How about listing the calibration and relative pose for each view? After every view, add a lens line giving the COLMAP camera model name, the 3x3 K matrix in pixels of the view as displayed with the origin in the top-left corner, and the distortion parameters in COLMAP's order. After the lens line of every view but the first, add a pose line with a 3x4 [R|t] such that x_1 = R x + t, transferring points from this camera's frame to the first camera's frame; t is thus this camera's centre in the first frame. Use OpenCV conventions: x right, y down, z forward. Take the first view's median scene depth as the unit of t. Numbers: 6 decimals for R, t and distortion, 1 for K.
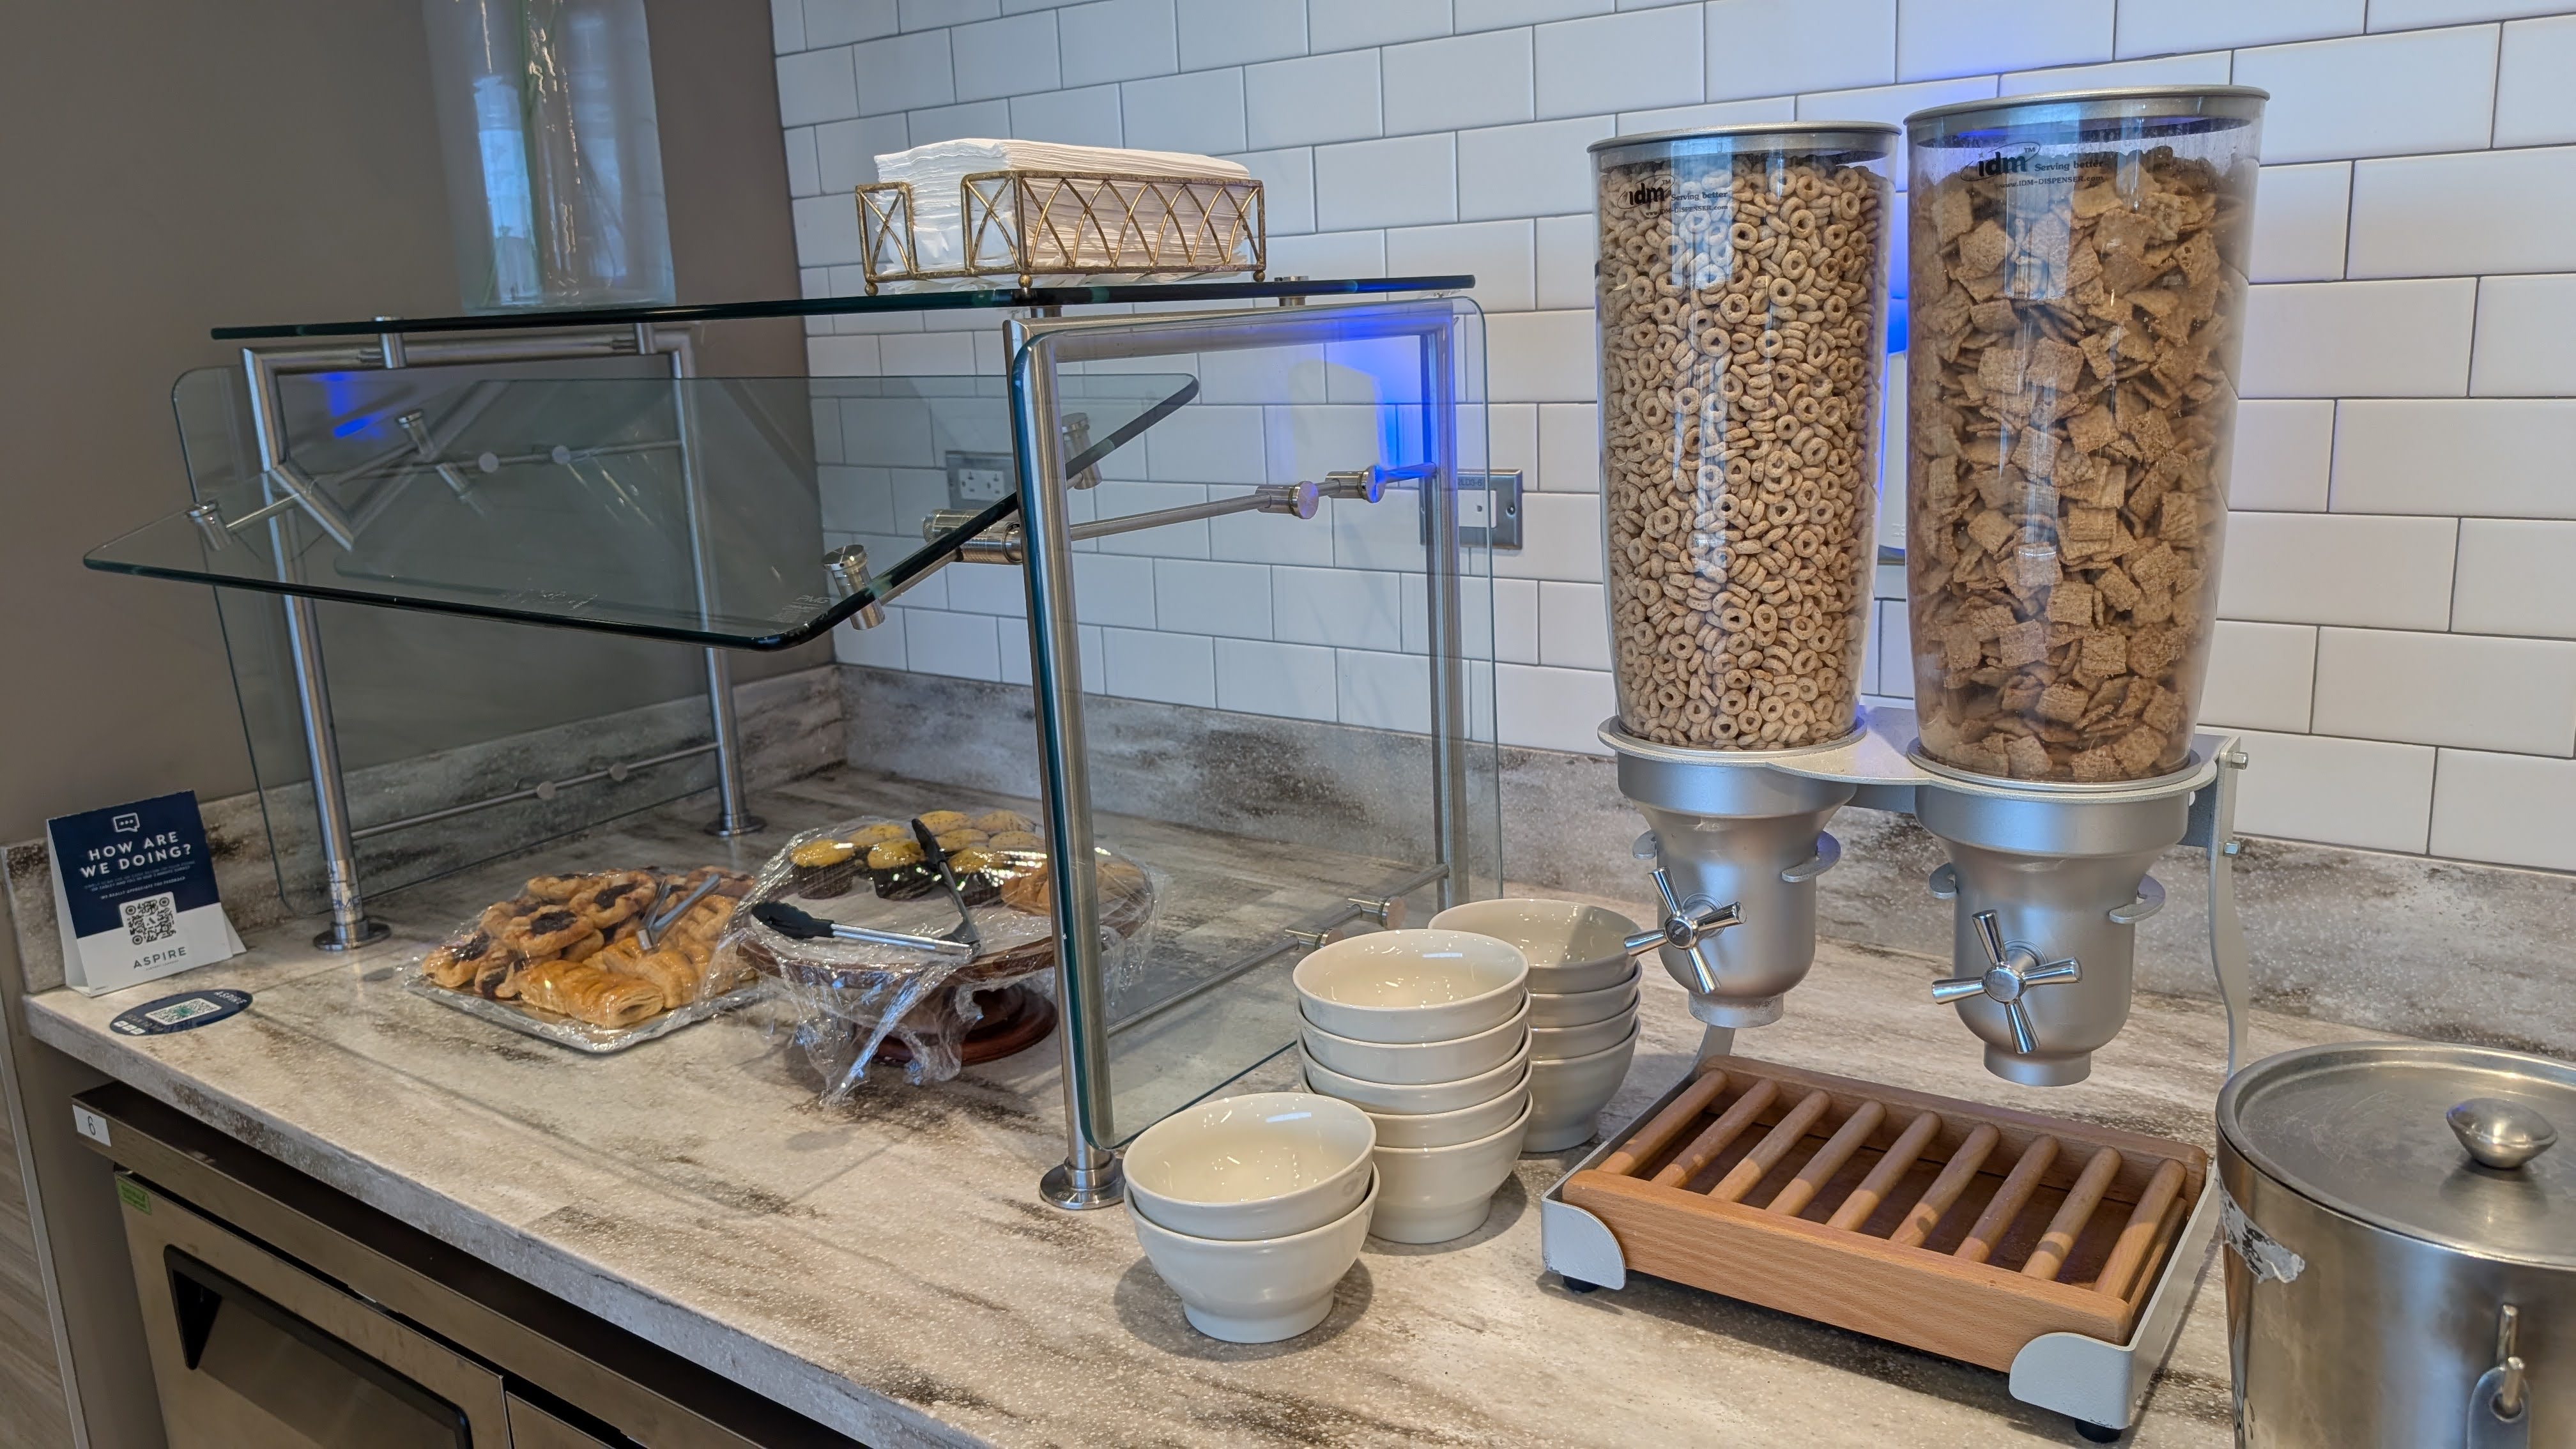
lens RADIAL K [[1880.7, 0, 1290.2], [0, 1880.7, 726.8], [0, 0, 1]] dist [-0.008409, -0.003061]
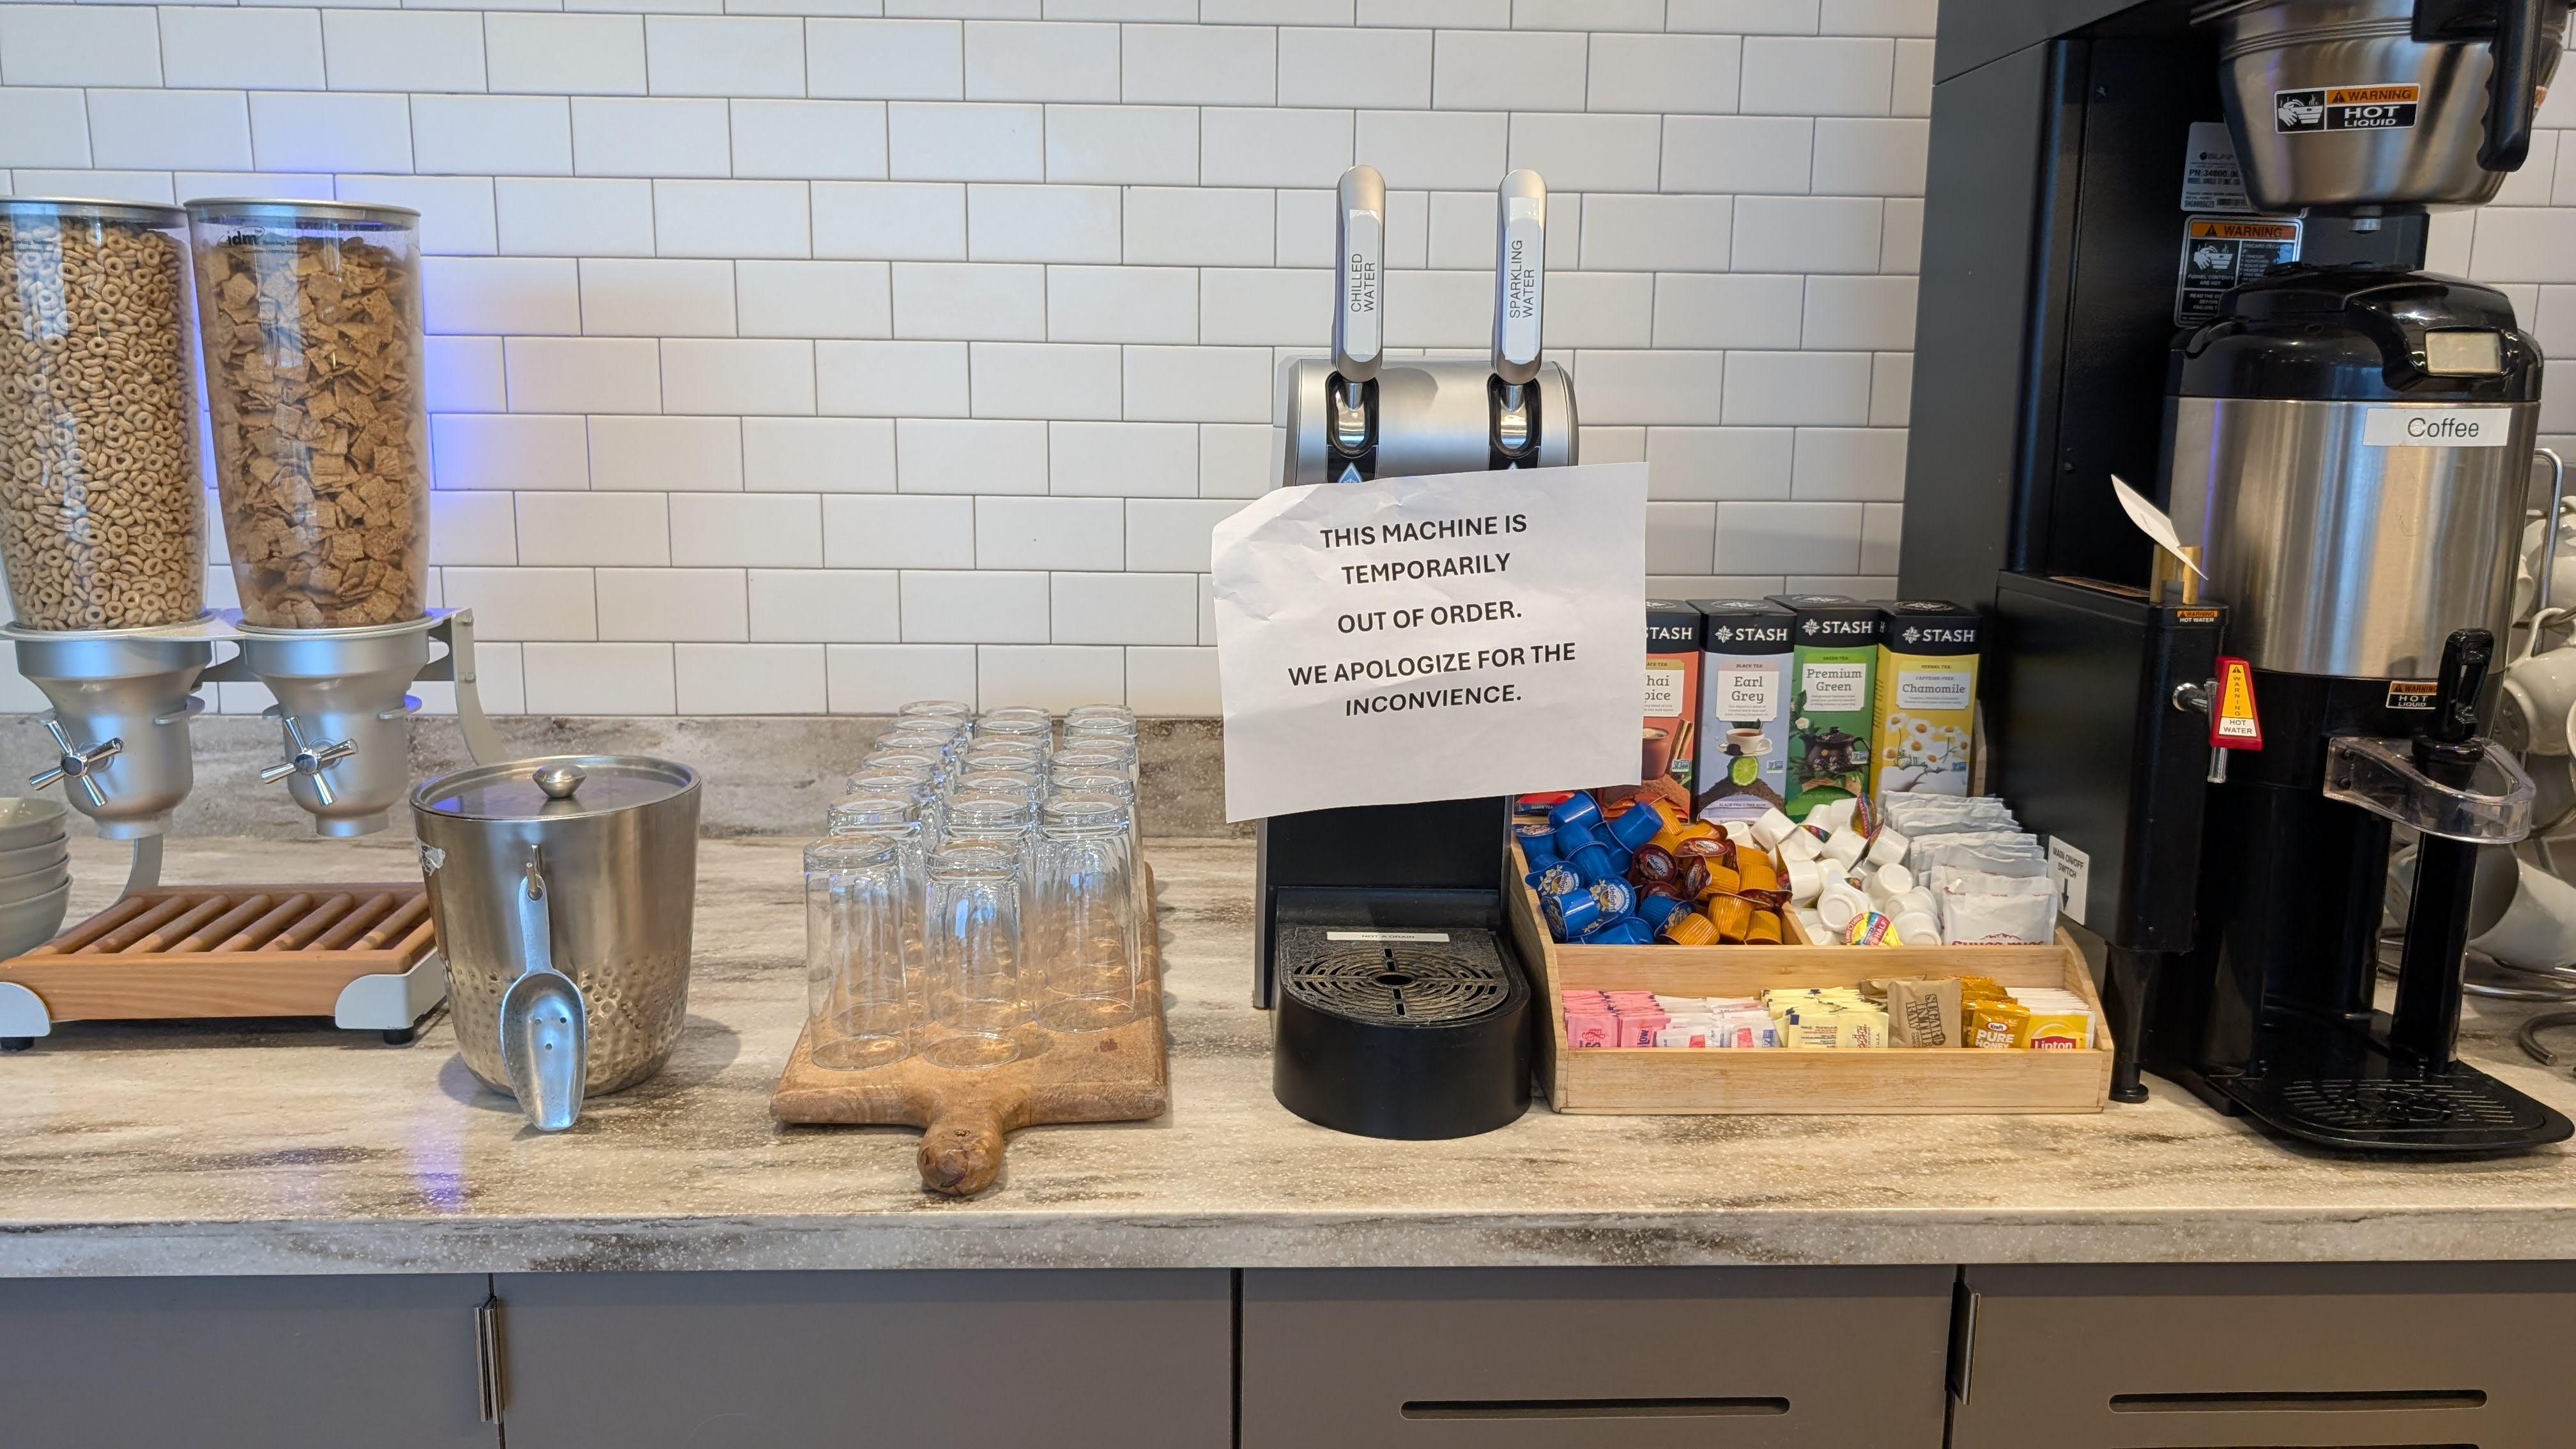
lens RADIAL K [[1880.7, 0, 1290.6], [0, 1880.7, 720.9], [0, 0, 1]] dist [-0.008409, -0.003061]
pose [[0.758790, -0.070846, 0.647470, -0.006689], [0.098875, 0.995075, -0.006994, 0.192435], [-0.643786, 0.069326, 0.762059, -0.704460]]
